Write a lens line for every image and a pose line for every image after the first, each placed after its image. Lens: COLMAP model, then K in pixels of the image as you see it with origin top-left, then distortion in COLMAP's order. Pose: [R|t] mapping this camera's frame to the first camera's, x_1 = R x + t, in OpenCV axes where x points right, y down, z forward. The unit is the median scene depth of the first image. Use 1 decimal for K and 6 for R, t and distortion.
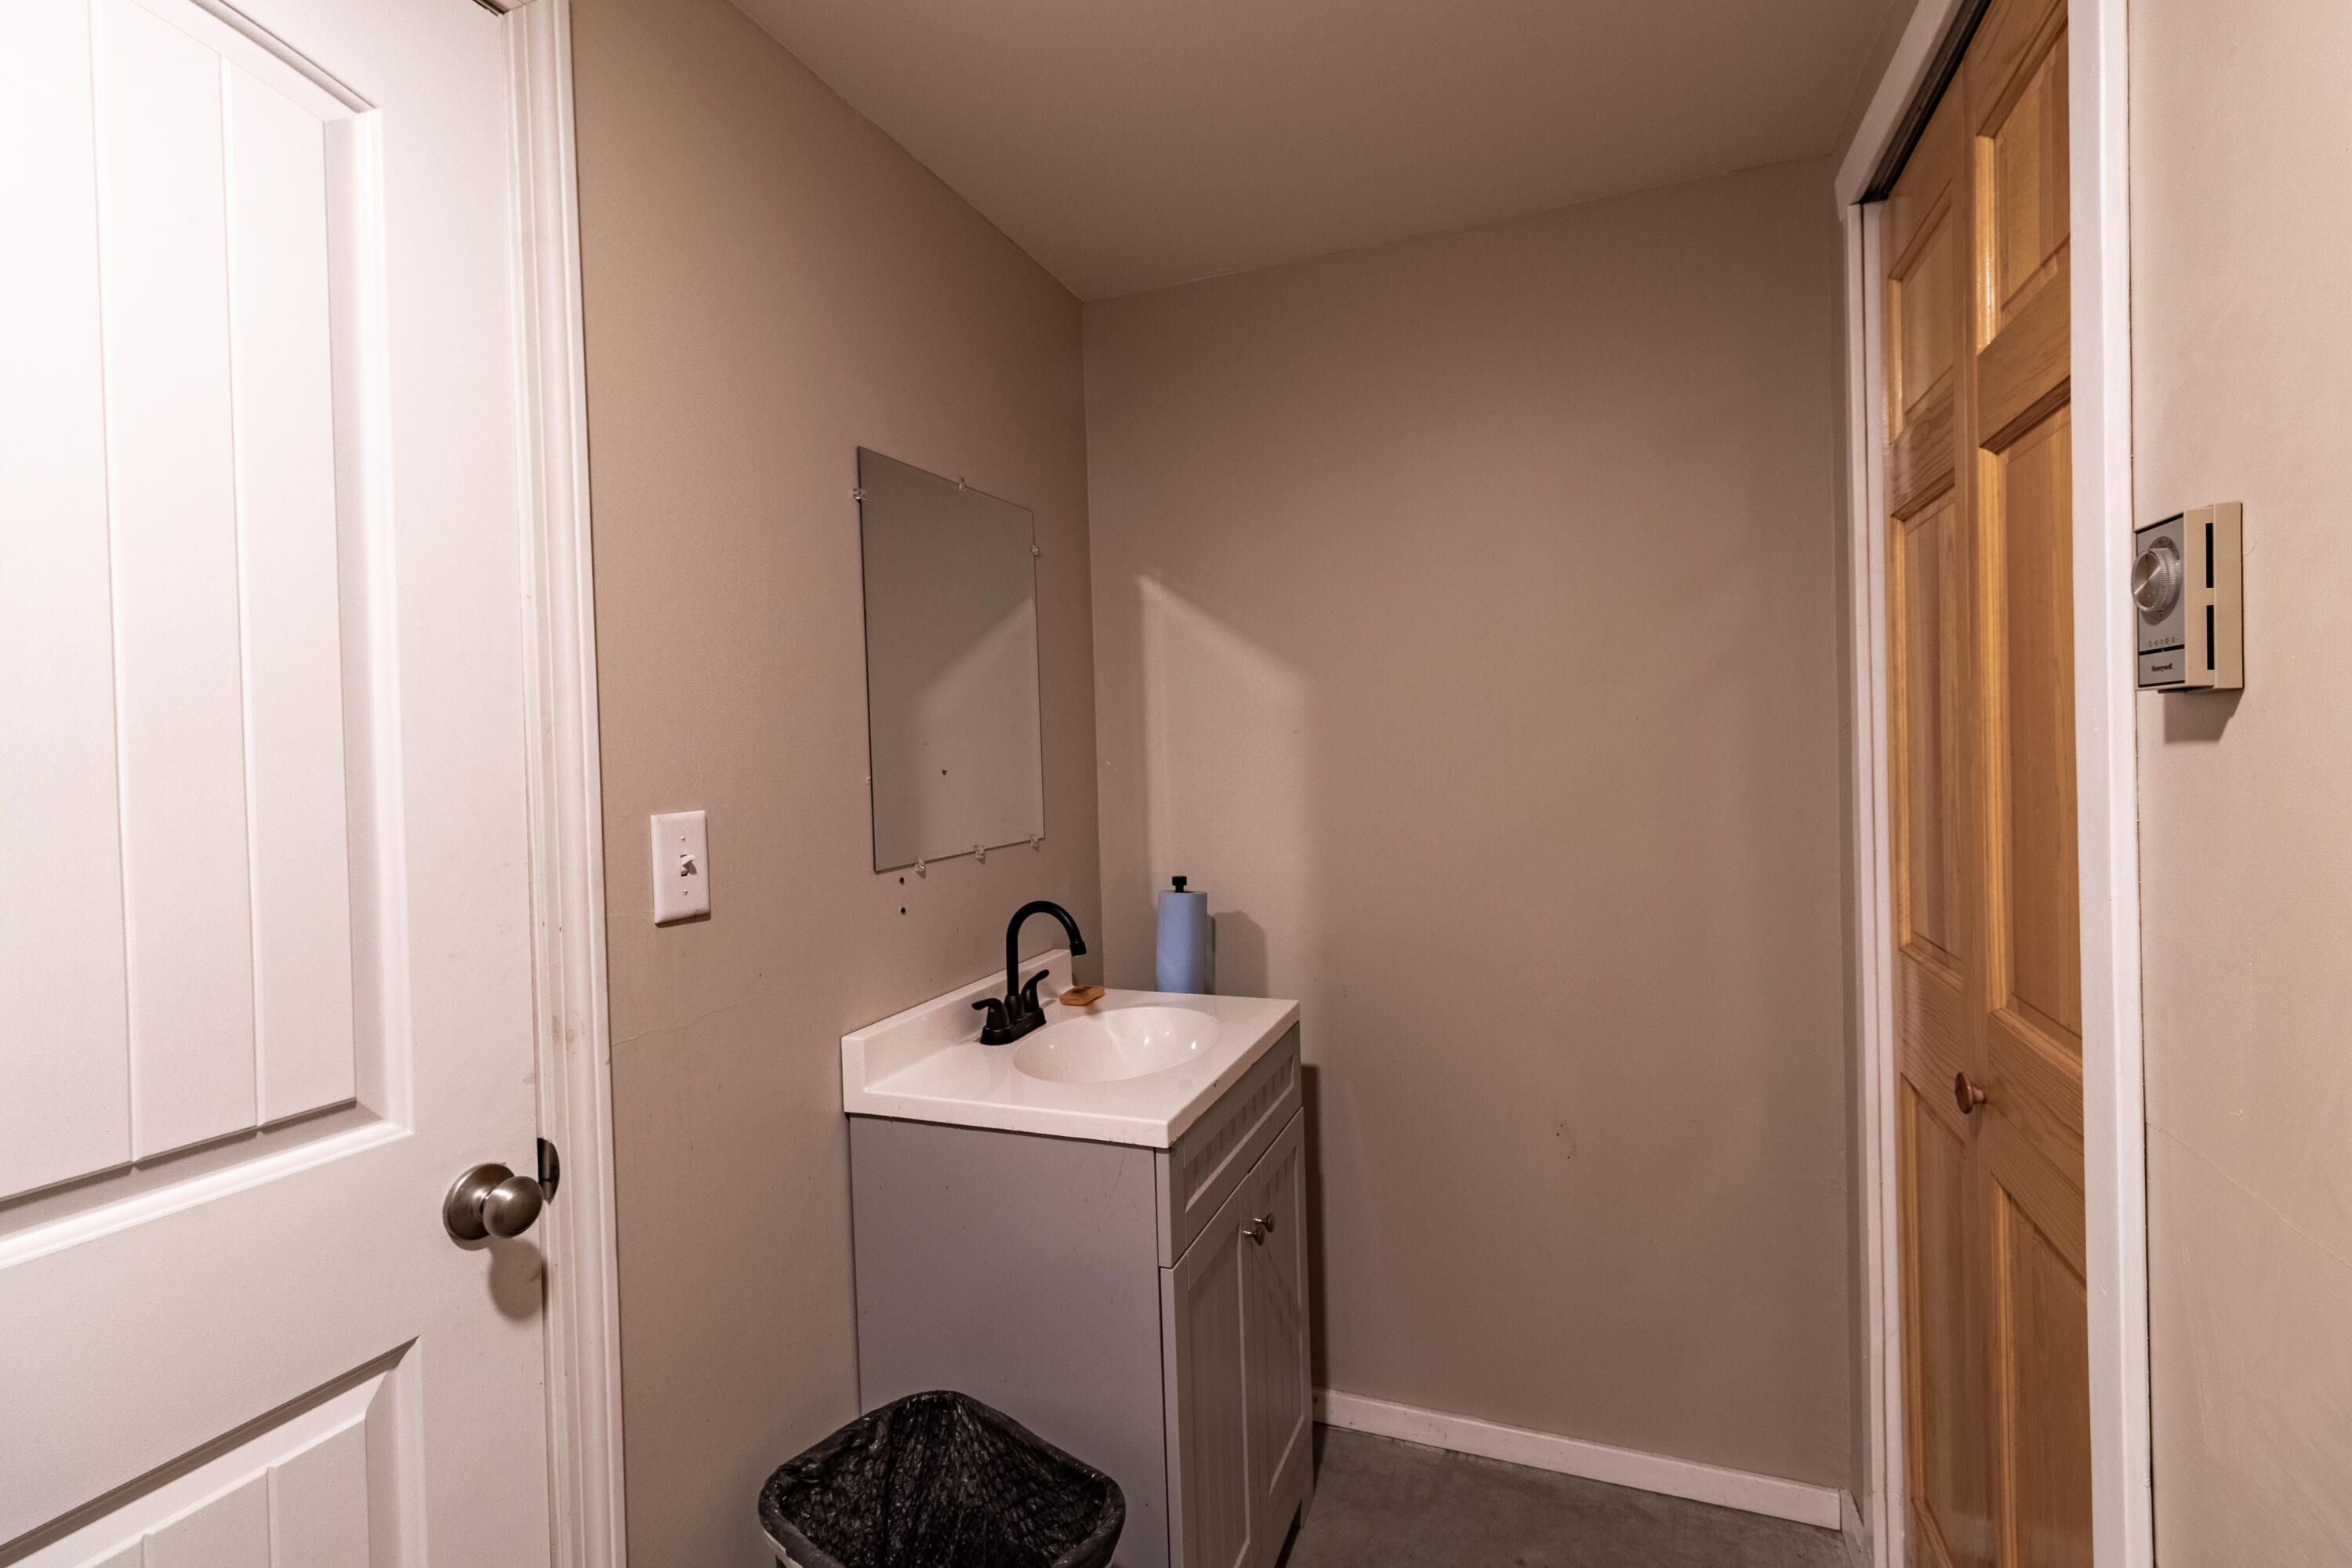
lens RADIAL K [[1091.6, 0, 1176.0], [0, 1091.6, 784.0], [0, 0, 1]] dist [0.000544, 0.000003]
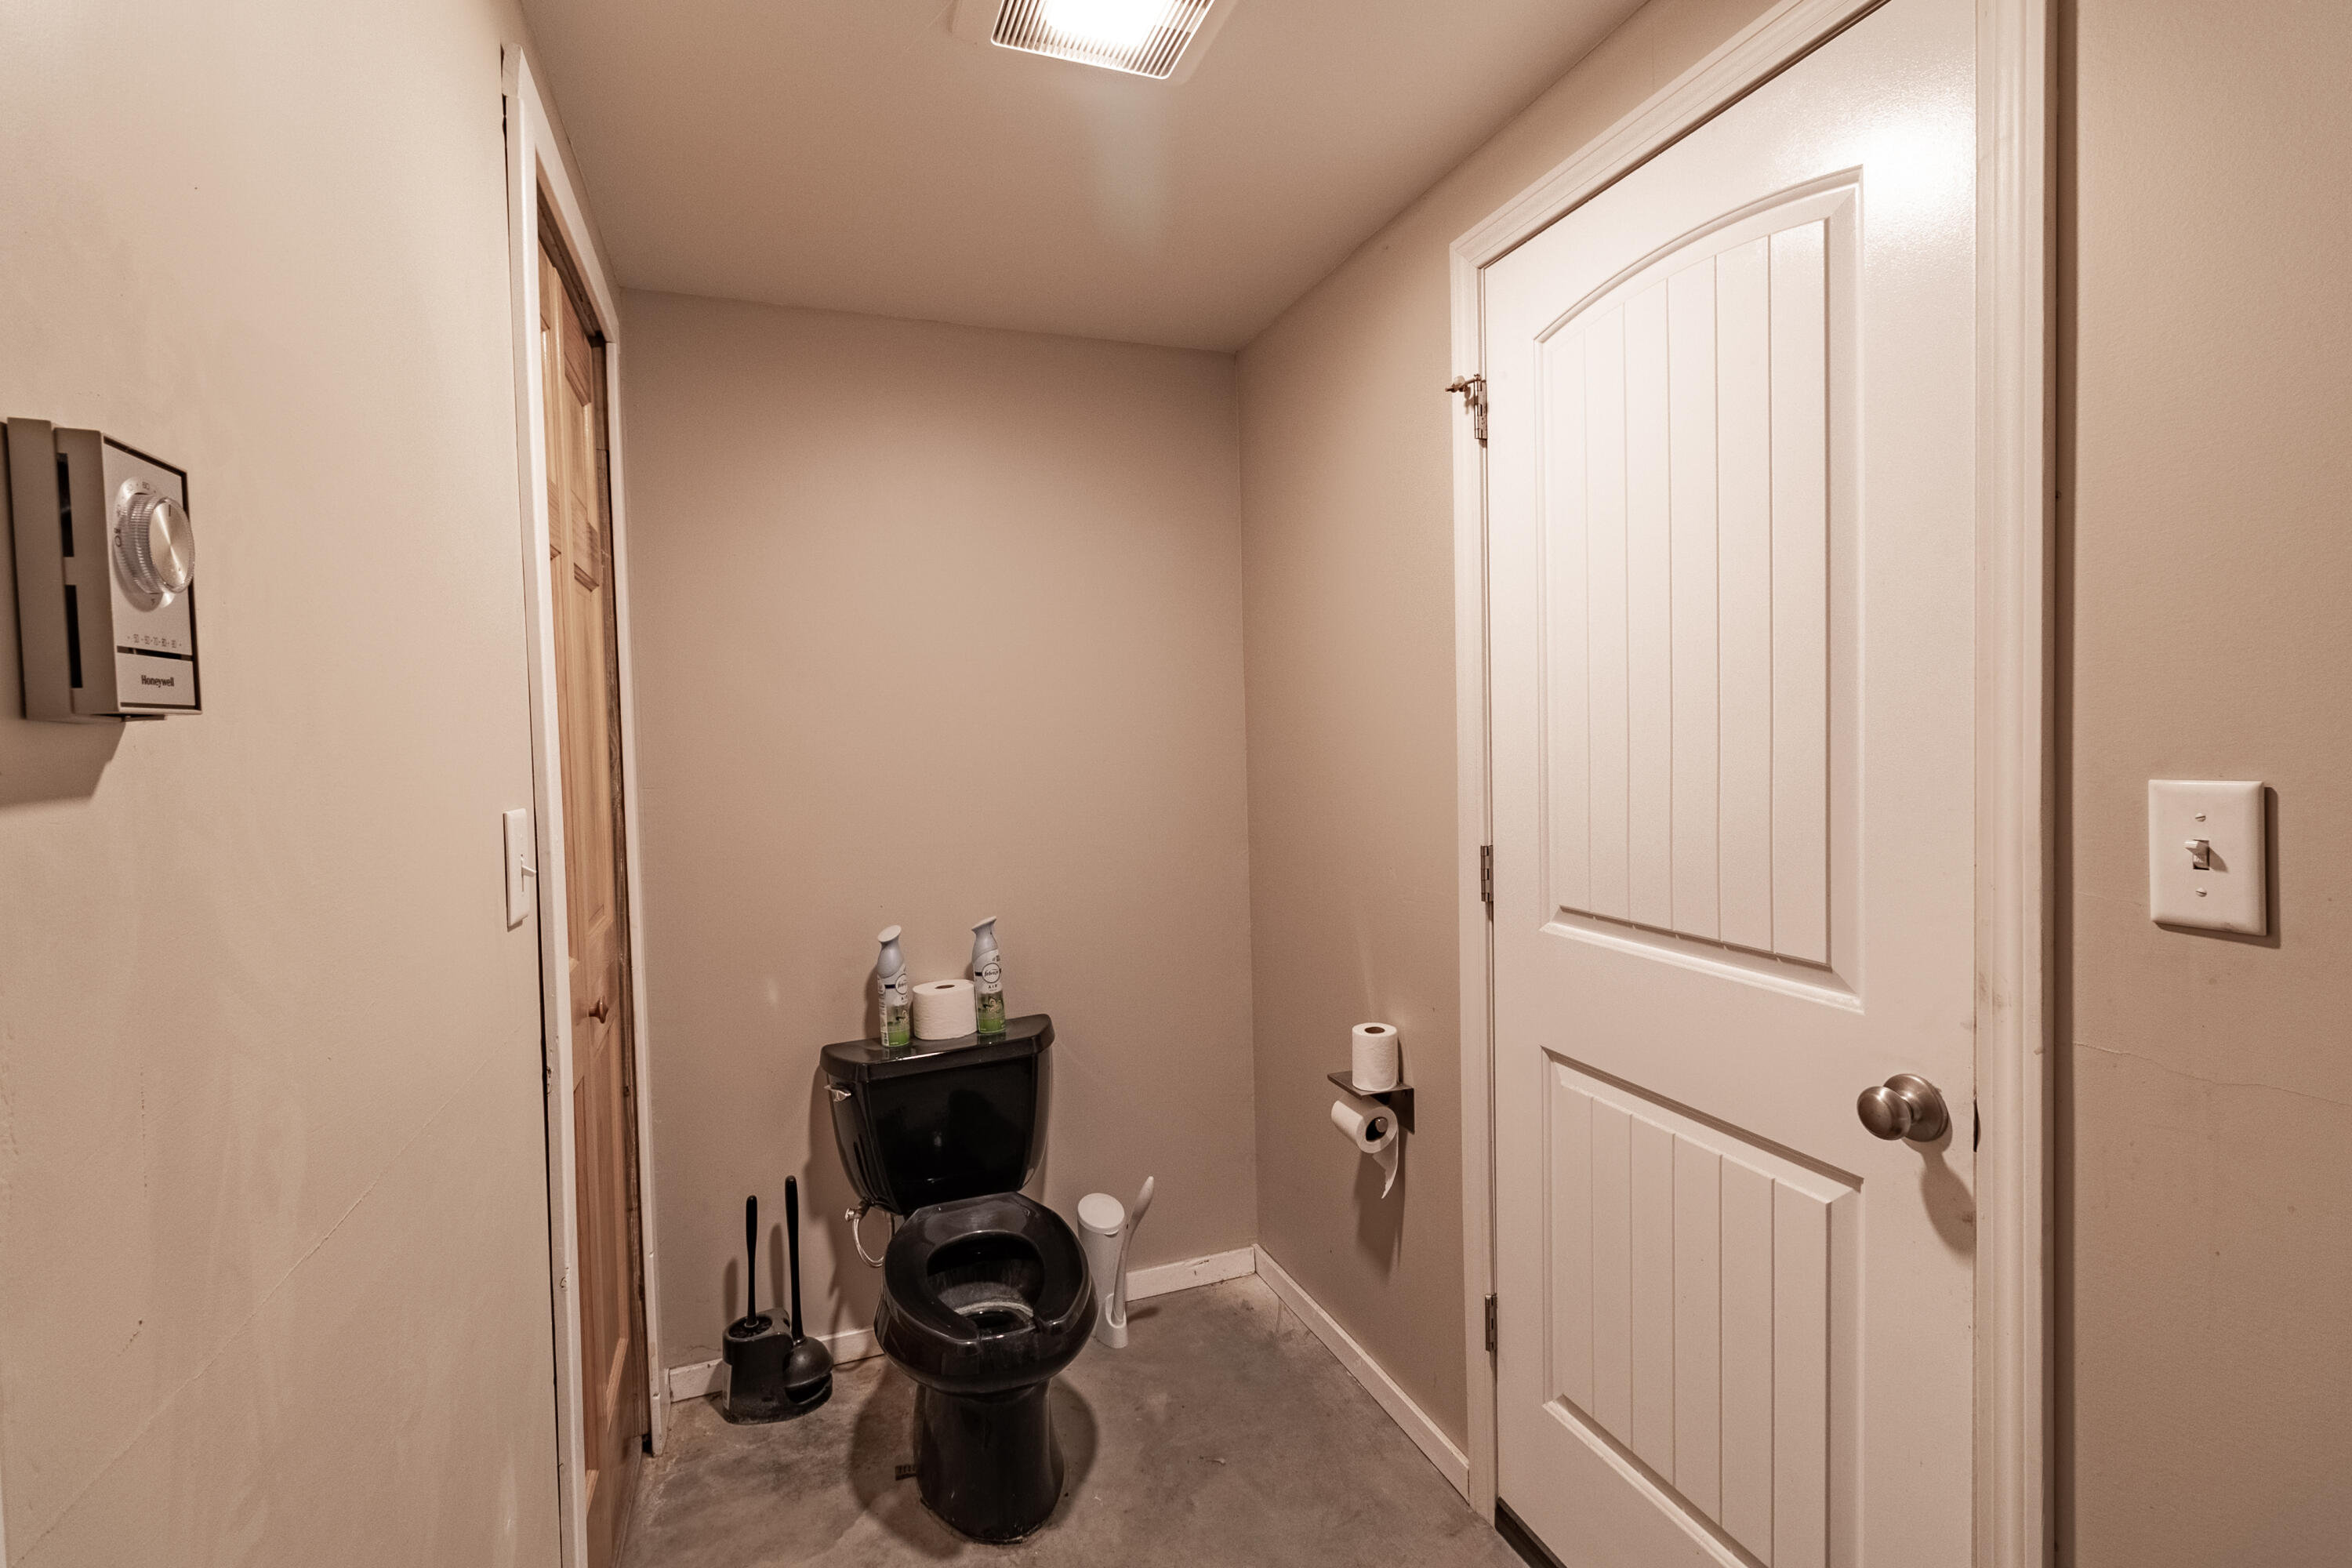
lens RADIAL K [[1074.4, 0, 1194.3], [0, 1074.4, 757.8], [0, 0, 1]] dist [-0.000396, -0.000321]
pose [[-0.749911, 0.060323, -0.658782, 0.612581], [0.025626, 0.997735, 0.062190, -0.059497], [0.661042, 0.029755, -0.749759, 1.326416]]
